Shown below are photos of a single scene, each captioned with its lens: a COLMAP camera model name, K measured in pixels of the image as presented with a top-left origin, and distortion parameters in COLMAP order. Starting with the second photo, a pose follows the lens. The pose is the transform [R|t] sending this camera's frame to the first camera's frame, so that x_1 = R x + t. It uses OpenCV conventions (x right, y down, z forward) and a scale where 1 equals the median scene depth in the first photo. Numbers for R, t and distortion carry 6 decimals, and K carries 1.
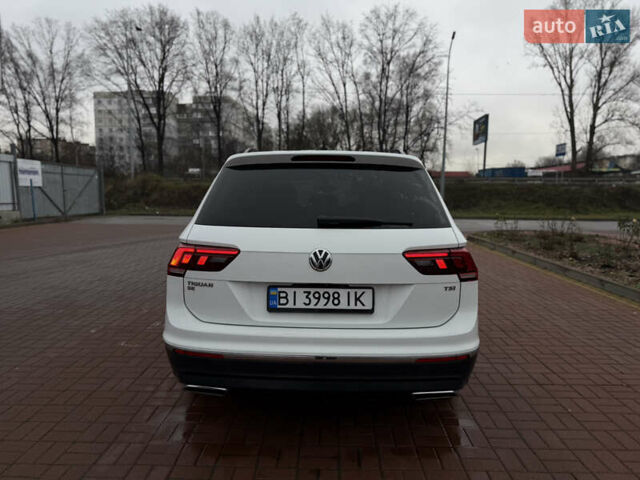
lens RADIAL K [[457.3, 0, 320.0], [0, 457.3, 240.0], [0, 0, 1]] dist [0.032851, -0.039559]
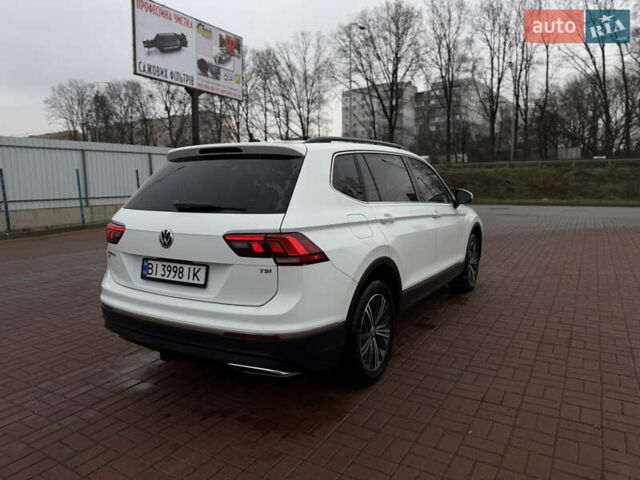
lens RADIAL K [[457.3, 0, 320.0], [0, 457.3, 240.0], [0, 0, 1]] dist [0.032851, -0.039559]
pose [[0.865661, 0.045178, -0.498588, 0.044133], [-0.031317, 0.998856, 0.036135, -0.000372], [0.499650, -0.015667, 0.866086, 0.008083]]
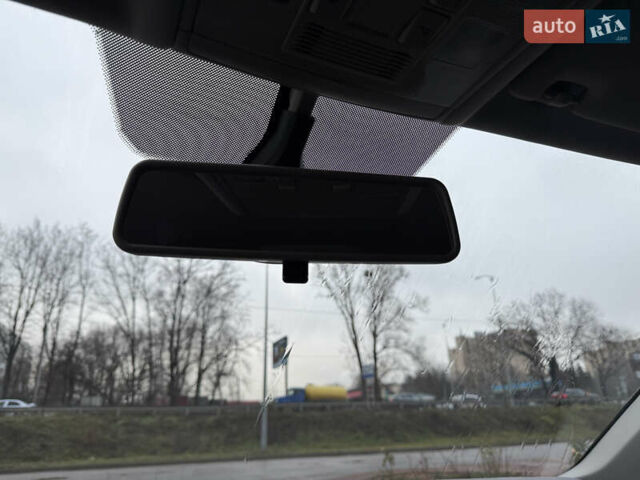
lens RADIAL K [[448.9, 0, 308.2], [0, 448.9, 240.0], [0, 0, 1]] dist [0.039752, -0.075651]
pose [[0.909021, 0.123258, 0.398105, -0.002959], [0.080635, 0.885192, -0.458185, -0.009144], [-0.408875, 0.448601, 0.794719, 0.107217]]
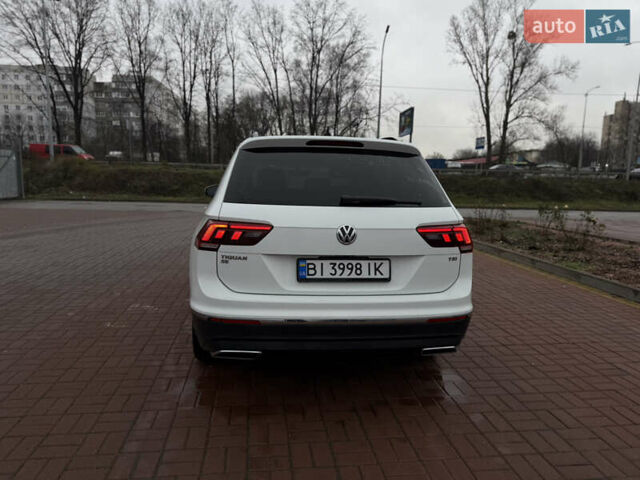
lens RADIAL K [[456.8, 0, 317.1], [0, 456.8, 241.0], [0, 0, 1]] dist [0.027500, -0.028224]
pose [[0.988148, -0.004224, 0.153445, -0.011390], [-0.000156, 0.999593, 0.028523, 0.001307], [-0.153503, -0.028209, 0.987745, -0.004375]]
